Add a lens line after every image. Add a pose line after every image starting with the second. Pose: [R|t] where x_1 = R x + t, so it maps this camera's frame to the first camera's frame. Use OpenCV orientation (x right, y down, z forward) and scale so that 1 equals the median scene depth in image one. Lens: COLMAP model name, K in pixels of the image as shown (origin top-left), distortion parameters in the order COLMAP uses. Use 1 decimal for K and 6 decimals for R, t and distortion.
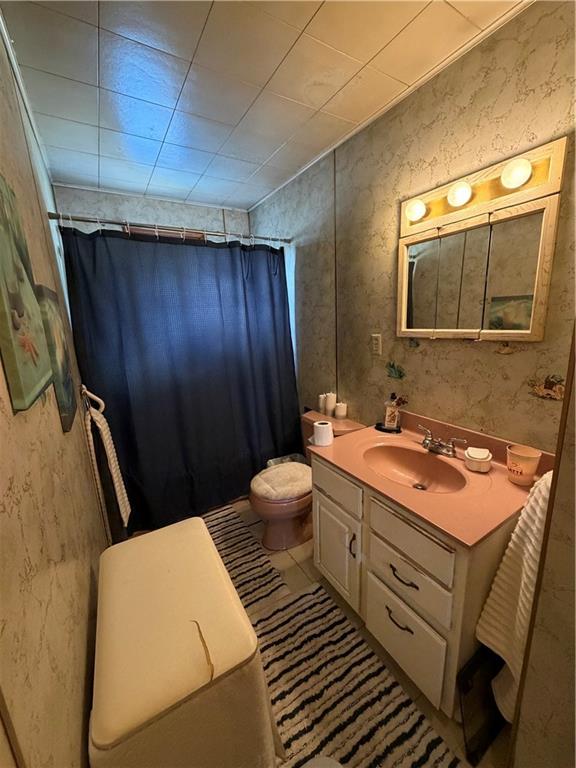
lens RADIAL K [[305.9, 0, 288.8], [0, 305.9, 383.8], [0, 0, 1]] dist [0.001506, -0.000097]
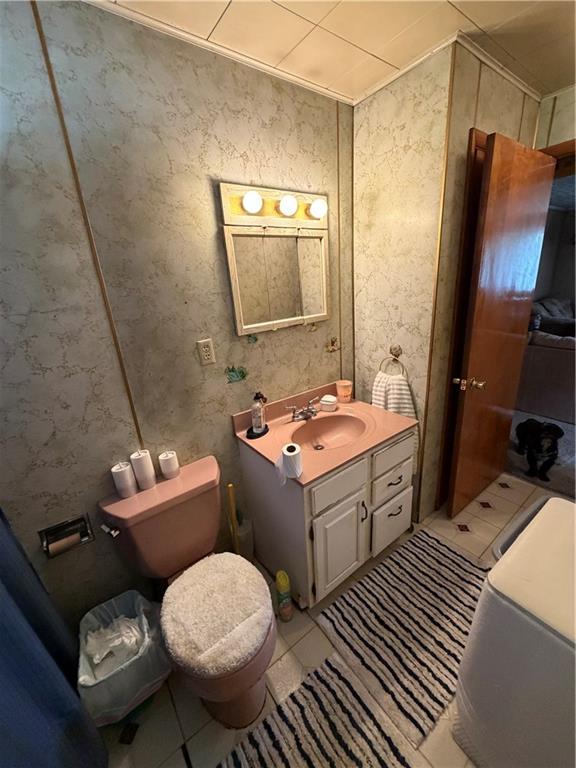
lens RADIAL K [[305.9, 0, 289.8], [0, 305.9, 381.8], [0, 0, 1]] dist [0.001506, -0.000097]
pose [[-0.097868, -0.265241, 0.959202, -0.604693], [0.283496, 0.916466, 0.282348, -0.256236], [-0.953966, 0.299563, -0.014497, 0.960034]]
